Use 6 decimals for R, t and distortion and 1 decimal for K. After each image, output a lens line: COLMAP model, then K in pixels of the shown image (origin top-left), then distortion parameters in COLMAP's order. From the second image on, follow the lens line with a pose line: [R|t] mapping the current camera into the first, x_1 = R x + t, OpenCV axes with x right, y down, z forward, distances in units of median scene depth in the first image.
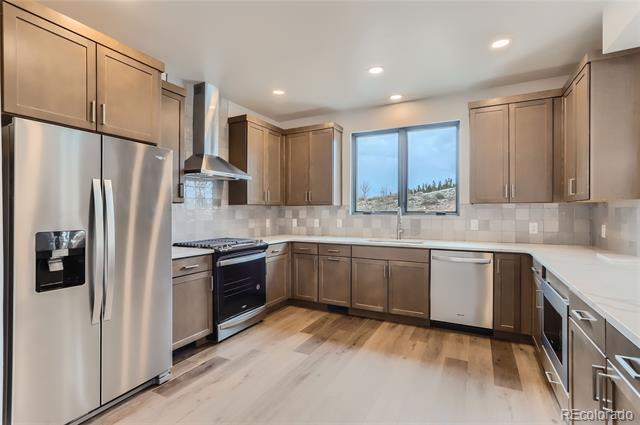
lens RADIAL K [[308.1, 0, 312.0], [0, 308.1, 211.0], [0, 0, 1]] dist [-0.020654, 0.011246]
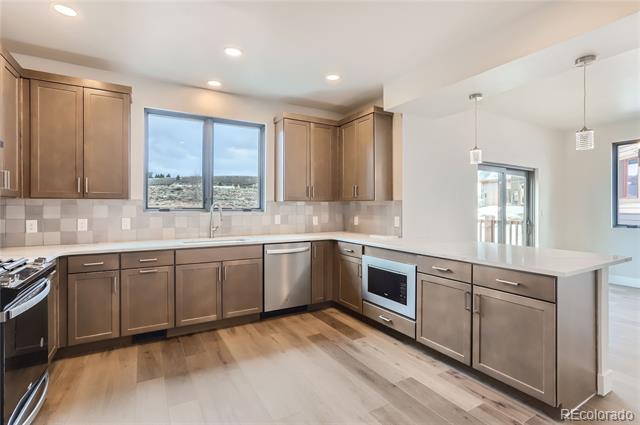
lens RADIAL K [[308.1, 0, 324.1], [0, 308.1, 207.2], [0, 0, 1]] dist [-0.020654, 0.011246]
pose [[0.523252, 0.002532, 0.852174, -0.367456], [-0.001197, 0.999997, -0.002236, 0.001315], [-0.852177, 0.000150, 0.523254, 0.260817]]
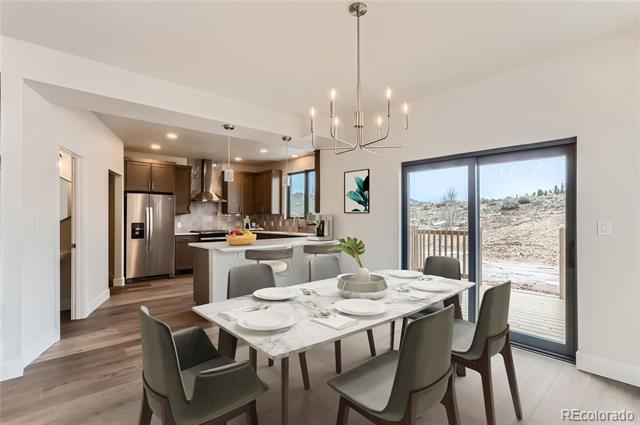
lens RADIAL K [[308.1, 0, 314.3], [0, 308.1, 211.6], [0, 0, 1]] dist [-0.020654, 0.011246]
pose [[0.940836, -0.010591, -0.338696, 1.123253], [0.004524, 0.999815, -0.018697, 0.005165], [0.338831, 0.016059, 0.940710, -0.804513]]
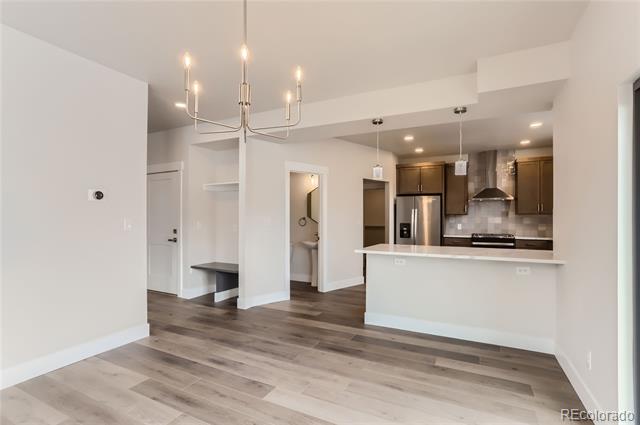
lens RADIAL K [[308.1, 0, 324.2], [0, 308.1, 216.8], [0, 0, 1]] dist [-0.020654, 0.011246]
pose [[0.055121, -0.001173, -0.998479, 1.459114], [-0.002178, 0.999997, -0.001295, -0.004687], [0.998477, 0.002246, 0.055118, -0.115780]]
